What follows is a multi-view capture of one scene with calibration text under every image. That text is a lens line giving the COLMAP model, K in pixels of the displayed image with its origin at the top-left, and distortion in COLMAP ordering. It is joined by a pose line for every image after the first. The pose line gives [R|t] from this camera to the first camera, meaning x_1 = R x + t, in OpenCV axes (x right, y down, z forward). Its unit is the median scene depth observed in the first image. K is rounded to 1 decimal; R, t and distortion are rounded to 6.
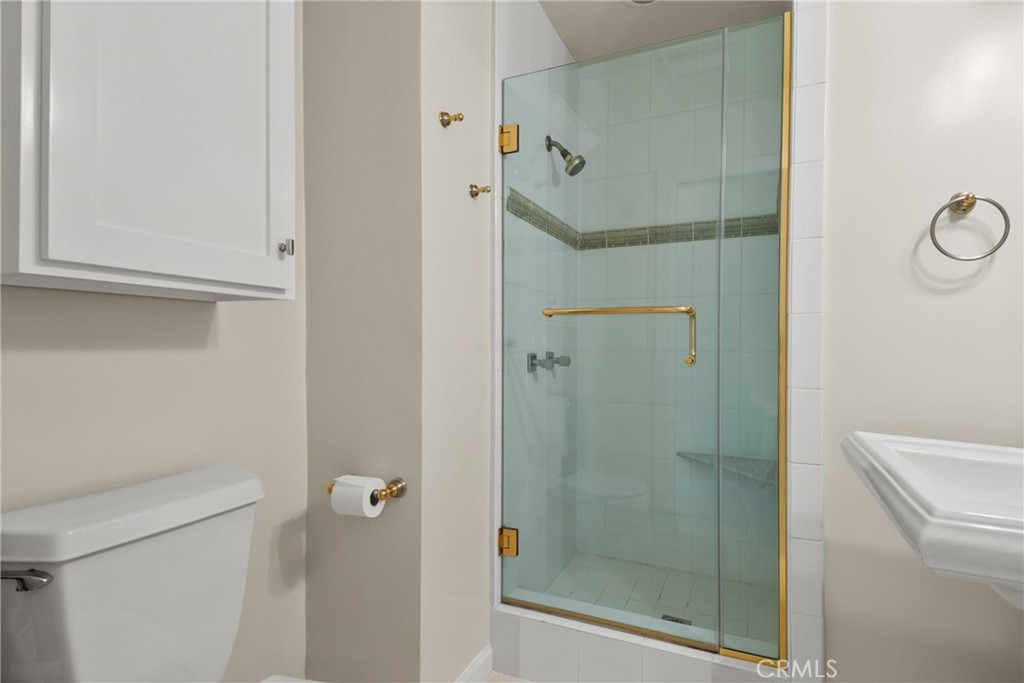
lens RADIAL K [[545.8, 0, 513.8], [0, 545.8, 355.2], [0, 0, 1]] dist [0.064613, -0.000700]
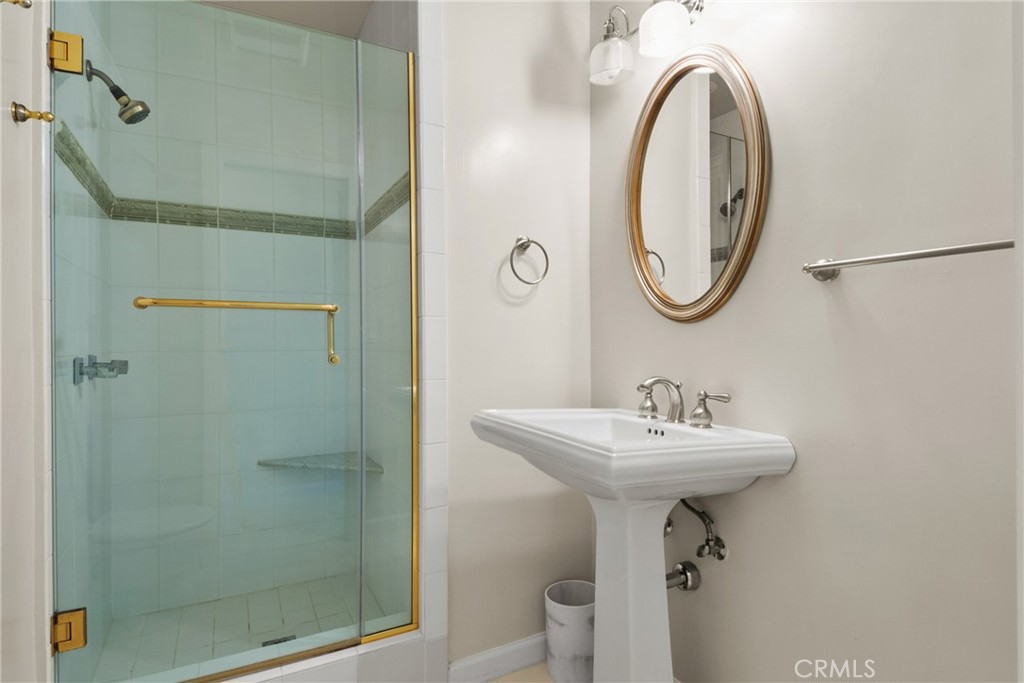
lens RADIAL K [[547.6, 0, 539.9], [0, 547.6, 348.2], [0, 0, 1]] dist [0.079765, -0.053564]
pose [[0.605132, -0.017465, 0.795934, -0.207478], [0.025062, 0.999682, 0.002881, -0.003489], [-0.795731, 0.018204, 0.605377, 0.091488]]
